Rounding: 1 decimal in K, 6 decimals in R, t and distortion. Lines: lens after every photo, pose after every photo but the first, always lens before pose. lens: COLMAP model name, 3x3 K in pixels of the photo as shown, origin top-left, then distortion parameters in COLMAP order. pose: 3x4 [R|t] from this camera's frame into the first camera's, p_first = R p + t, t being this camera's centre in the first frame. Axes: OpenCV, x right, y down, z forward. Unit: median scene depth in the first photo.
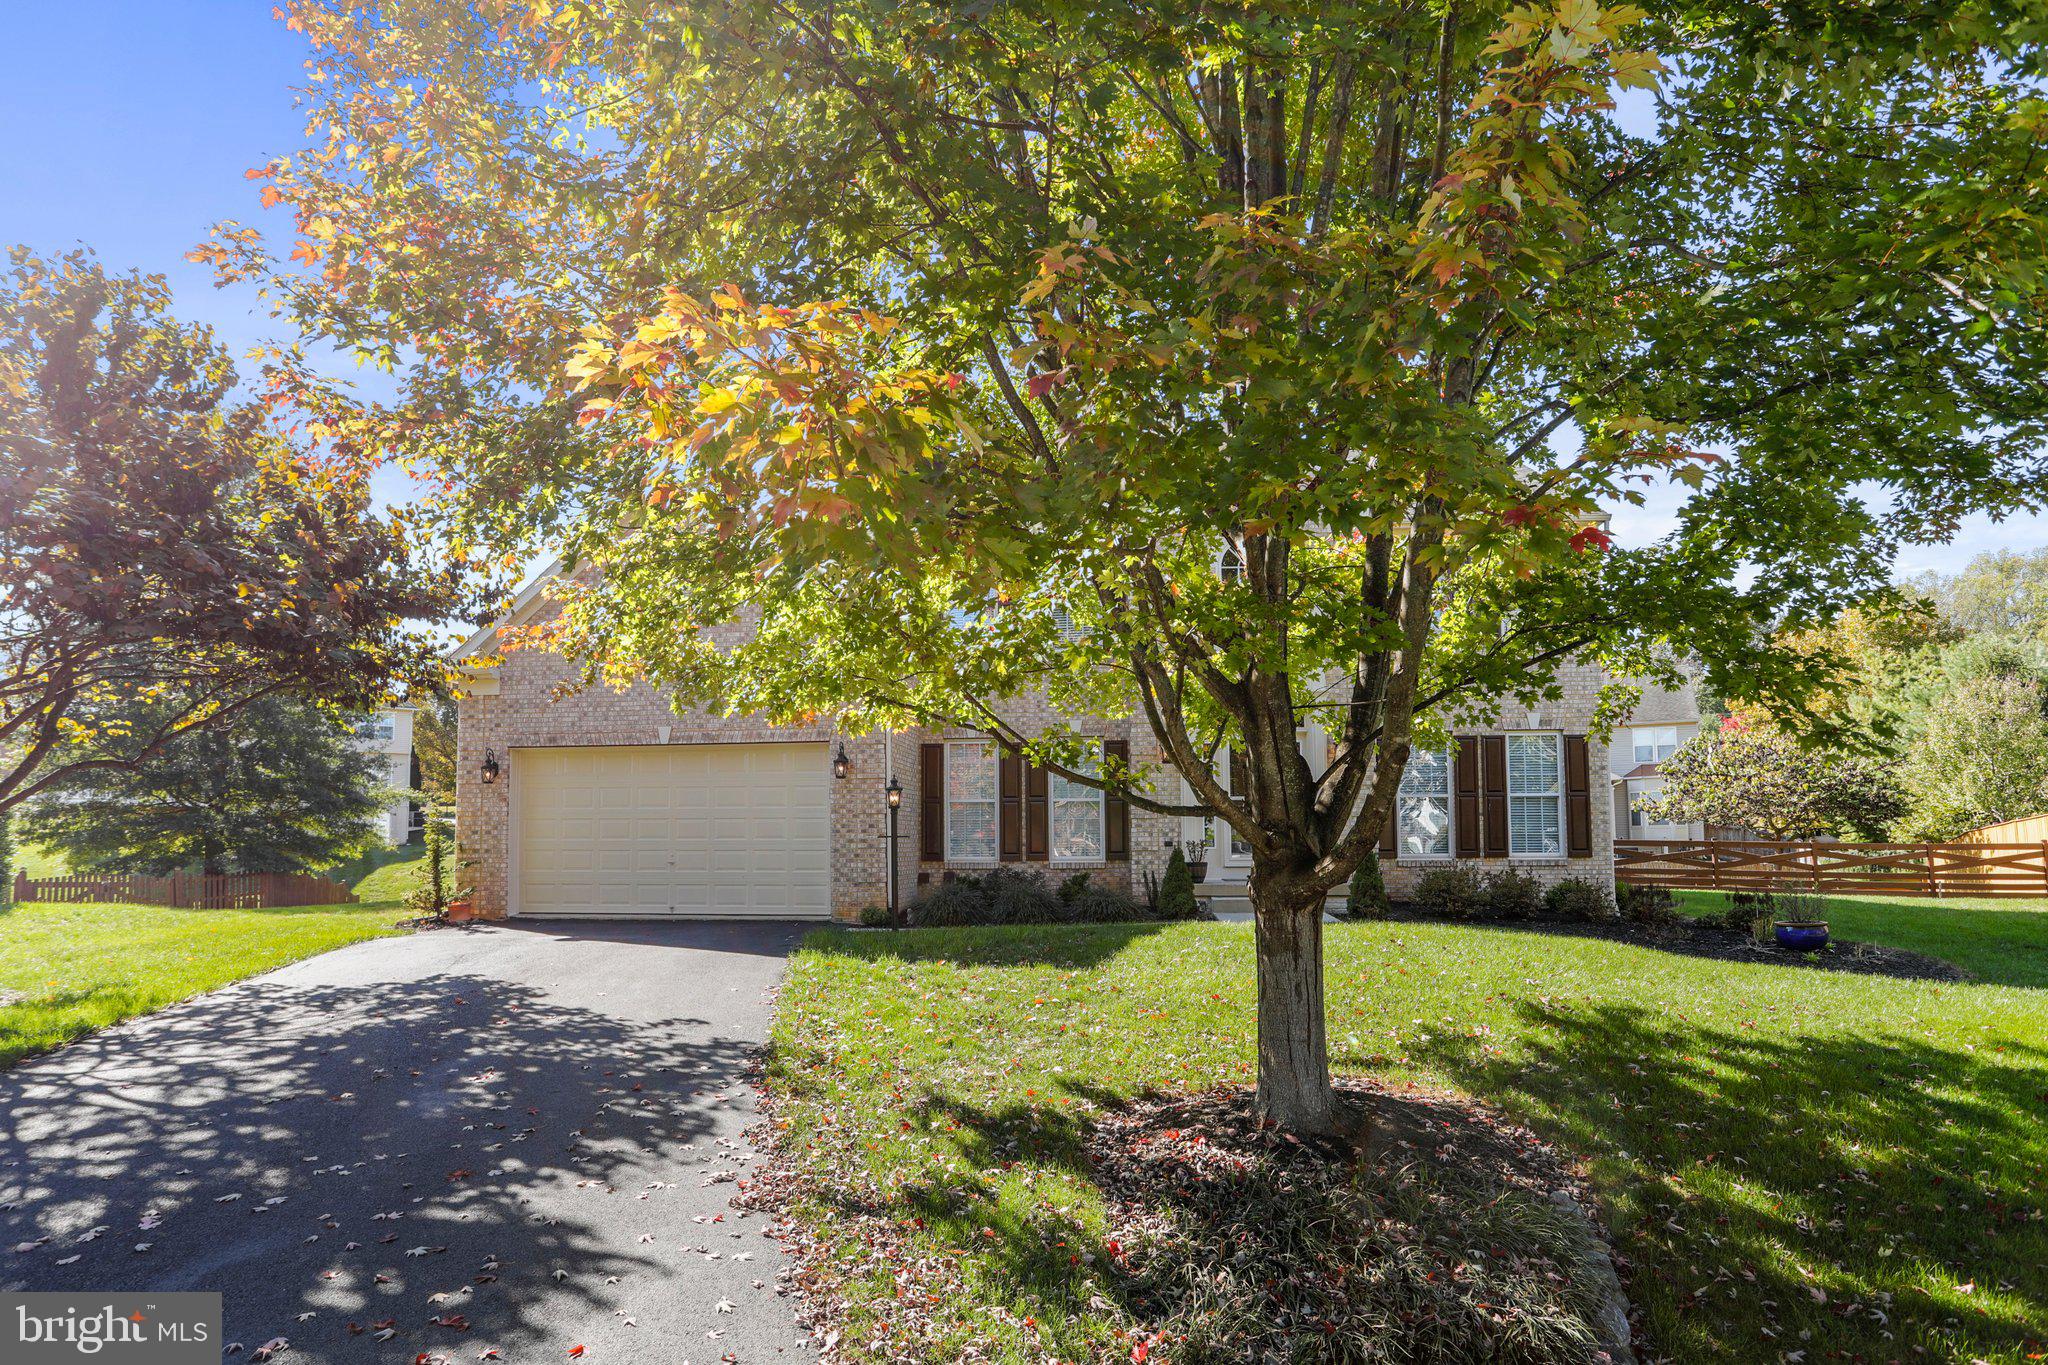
lens RADIAL K [[1097.6, 0, 1023.1], [0, 1097.6, 682.1], [0, 0, 1]] dist [-0.025821, 0.005045]
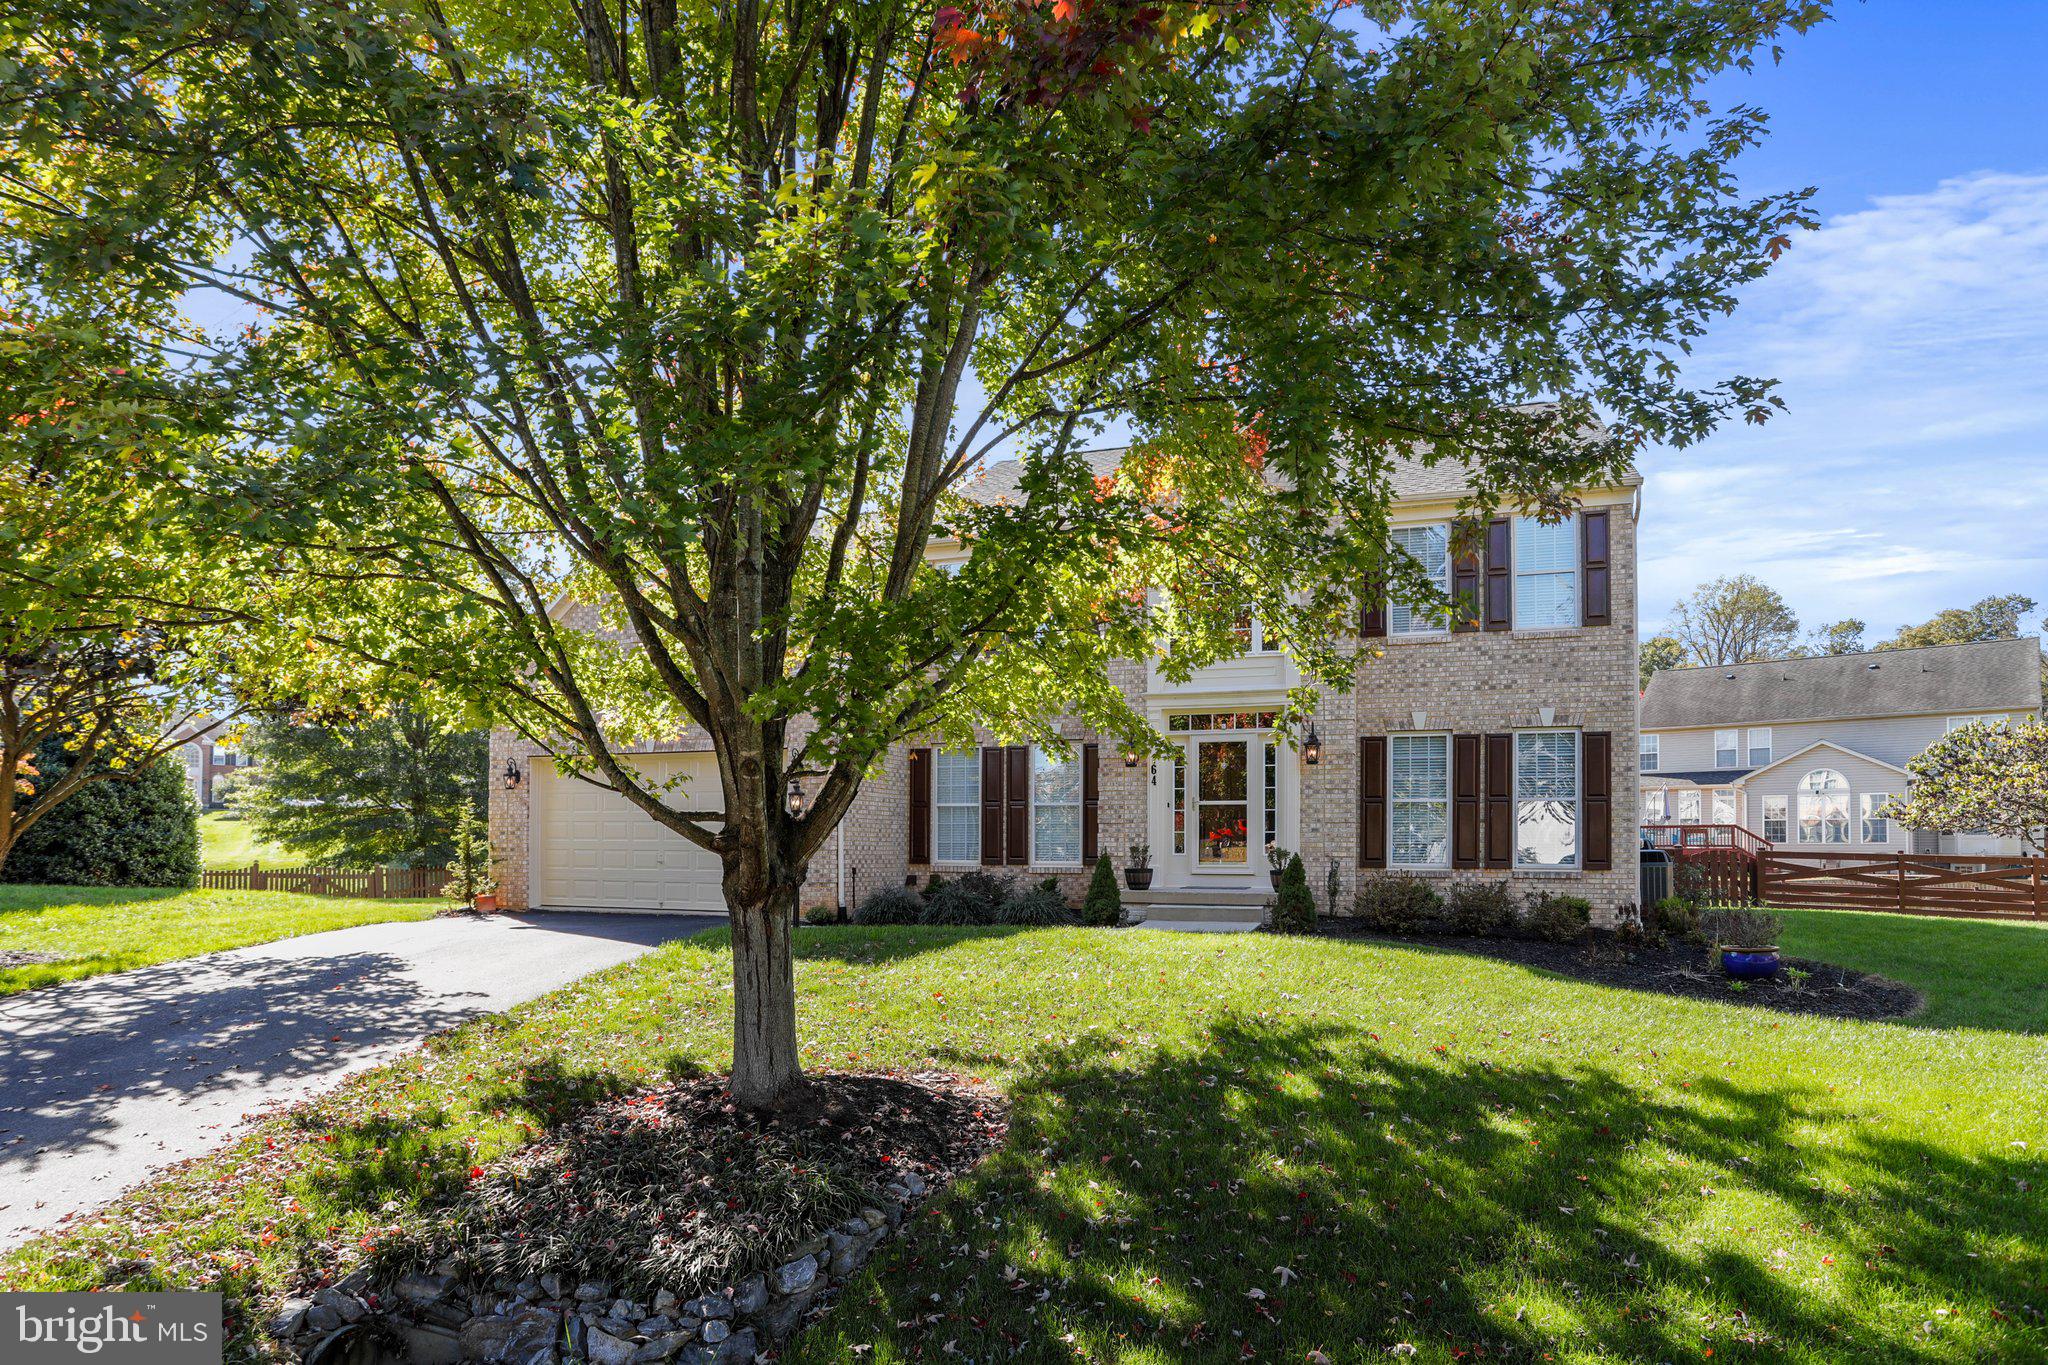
lens RADIAL K [[1168.1, 0, 1027.7], [0, 1168.1, 694.0], [0, 0, 1]] dist [-0.007010, 0.007321]
pose [[0.966534, -0.022698, -0.255531, 0.784459], [0.026354, 0.999593, 0.010892, -0.012309], [0.255180, -0.017261, 0.966740, -0.071144]]
